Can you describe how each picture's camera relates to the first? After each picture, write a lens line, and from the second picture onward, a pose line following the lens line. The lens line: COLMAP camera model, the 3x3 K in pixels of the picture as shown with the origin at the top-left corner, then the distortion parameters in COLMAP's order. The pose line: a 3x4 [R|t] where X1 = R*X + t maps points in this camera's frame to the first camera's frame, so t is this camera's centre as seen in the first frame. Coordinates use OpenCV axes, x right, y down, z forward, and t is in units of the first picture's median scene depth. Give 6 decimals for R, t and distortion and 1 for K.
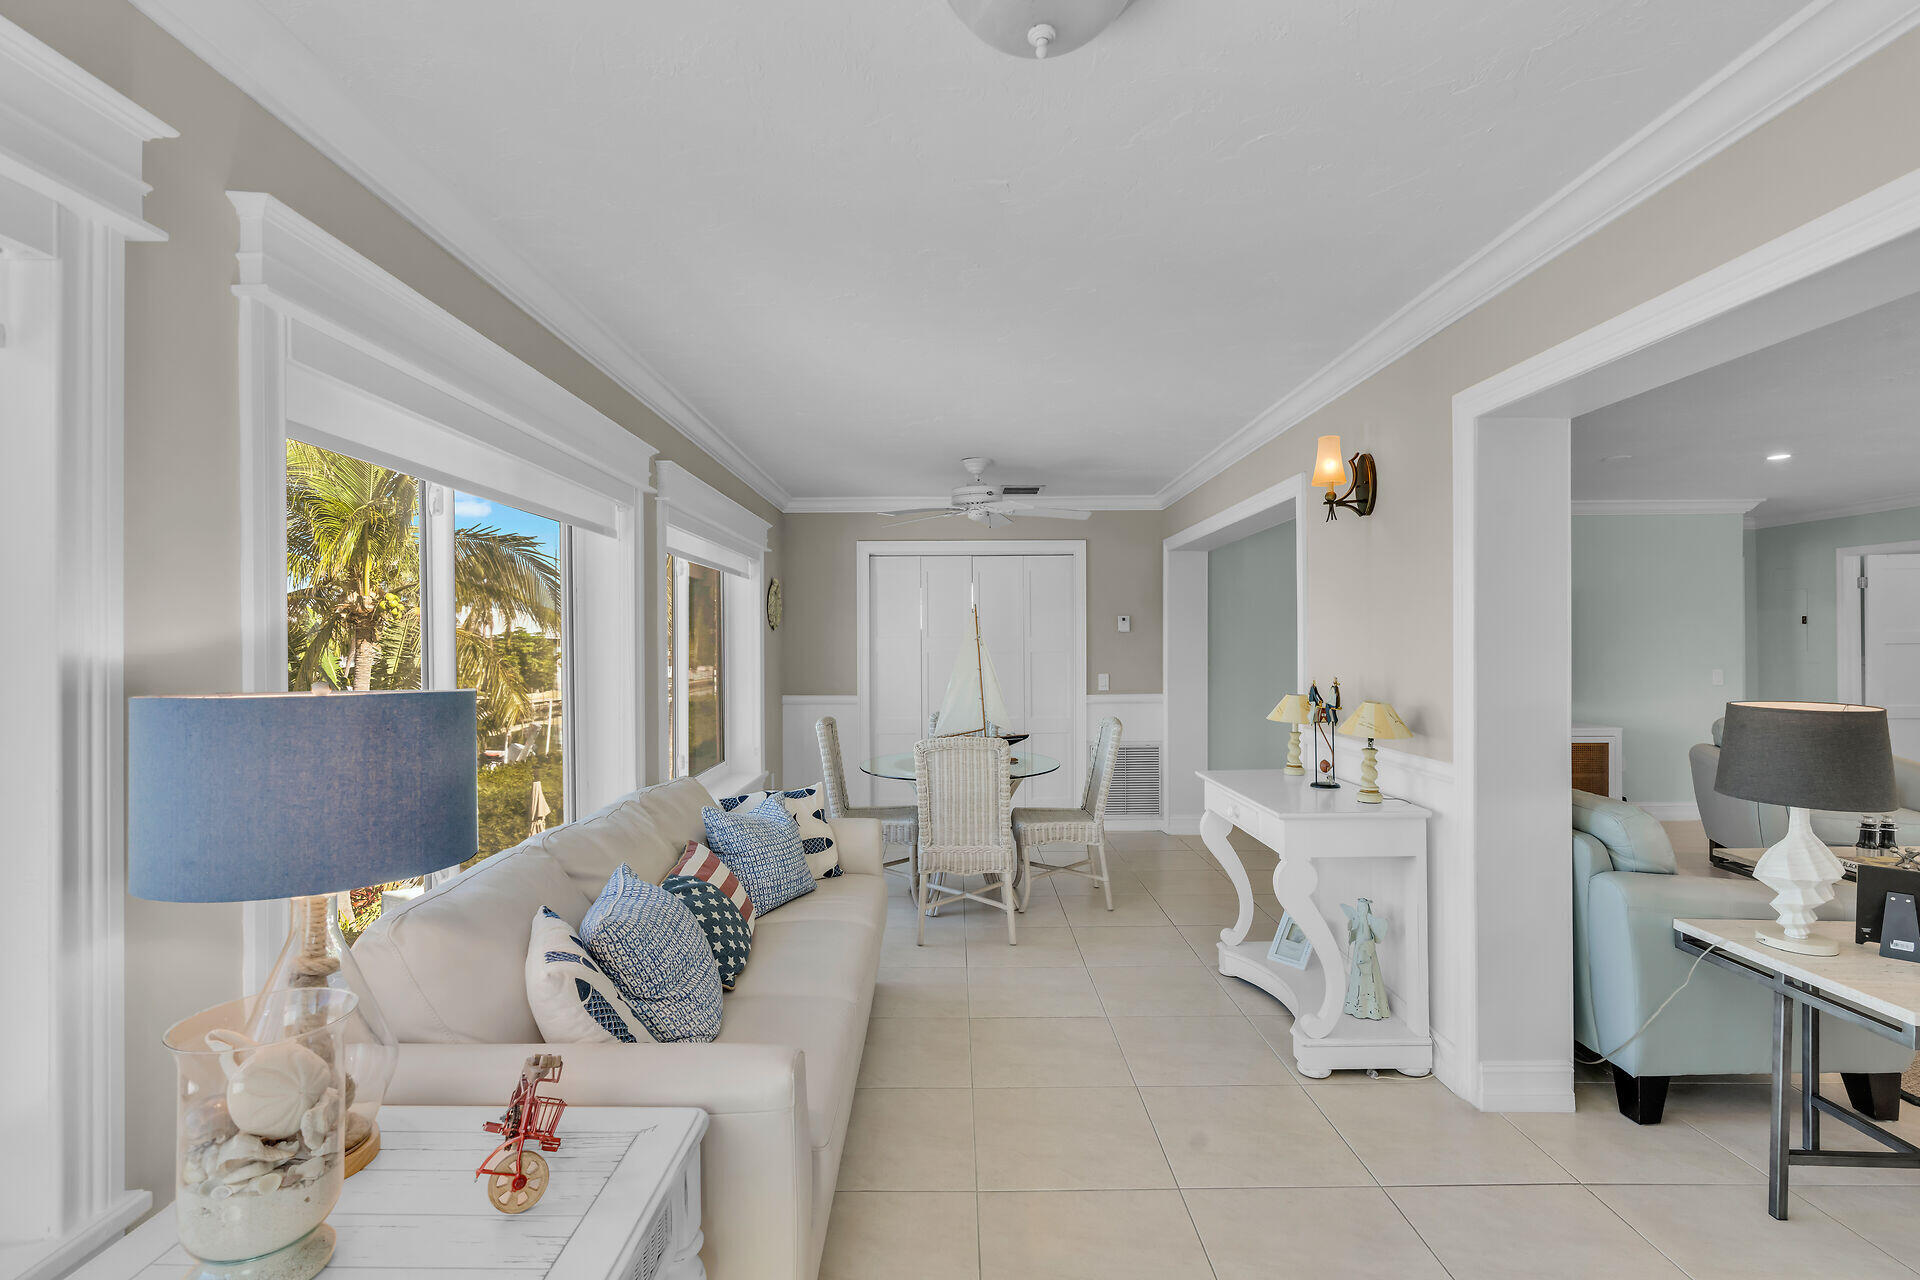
lens RADIAL K [[863.5, 0, 945.1], [0, 863.5, 641.0], [0, 0, 1]] dist [-0.003492, 0.000872]
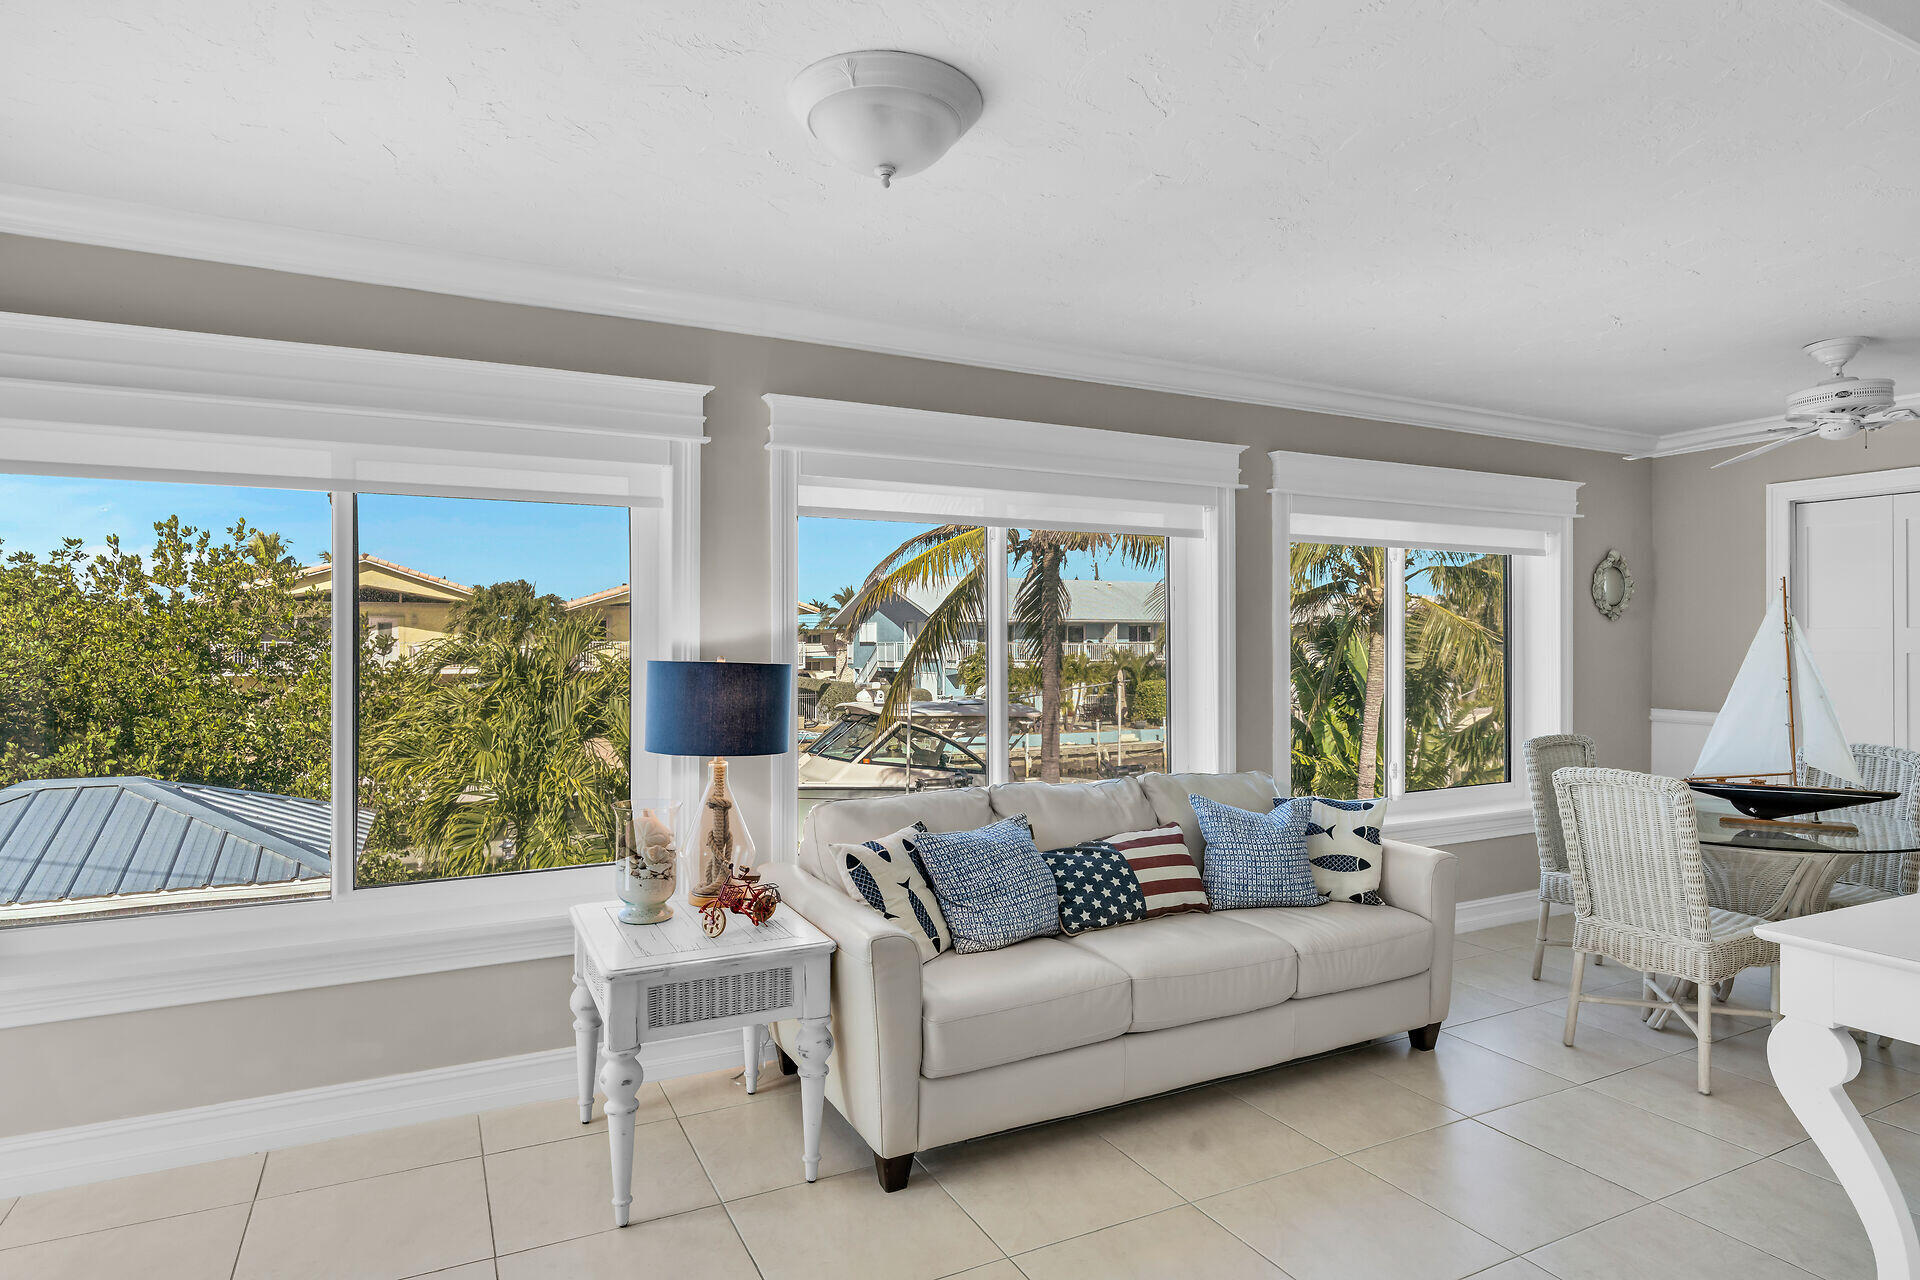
lens RADIAL K [[1000.4, 0, 940.5], [0, 1000.4, 641.9], [0, 0, 1]] dist [0.002921, 0.001512]
pose [[0.457471, 0.007503, -0.889193, 0.486549], [-0.000239, 0.999965, 0.008314, -0.001216], [0.889225, -0.003591, 0.457457, 0.127437]]
